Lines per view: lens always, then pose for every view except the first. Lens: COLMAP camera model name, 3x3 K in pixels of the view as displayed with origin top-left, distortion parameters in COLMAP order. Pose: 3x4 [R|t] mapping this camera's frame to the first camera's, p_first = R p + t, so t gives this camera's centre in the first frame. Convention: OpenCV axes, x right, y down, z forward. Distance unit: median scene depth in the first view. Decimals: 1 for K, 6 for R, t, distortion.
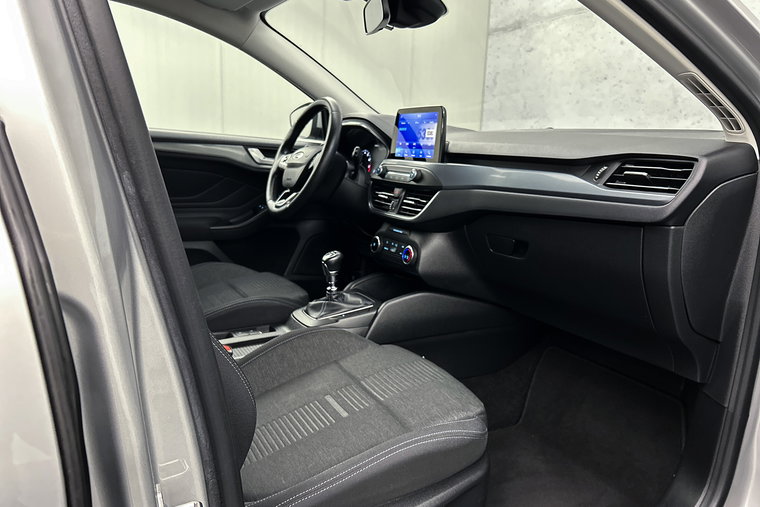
lens RADIAL K [[553.7, 0, 378.6], [0, 553.7, 255.4], [0, 0, 1]] dist [0.063314, -0.083182]
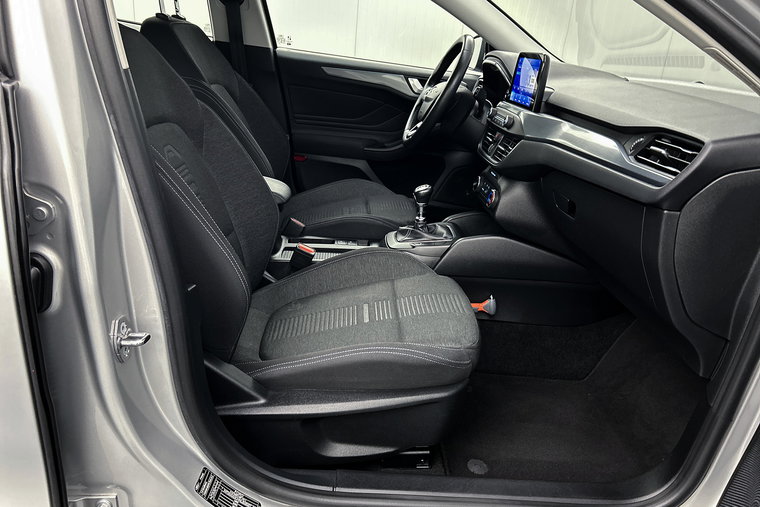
lens RADIAL K [[553.7, 0, 378.6], [0, 553.7, 255.4], [0, 0, 1]] dist [0.063314, -0.083182]
pose [[0.896629, 0.190996, -0.399471, 0.307608], [-0.131282, 0.976289, 0.172119, -0.049262], [0.422874, -0.101883, 0.900443, -0.051165]]
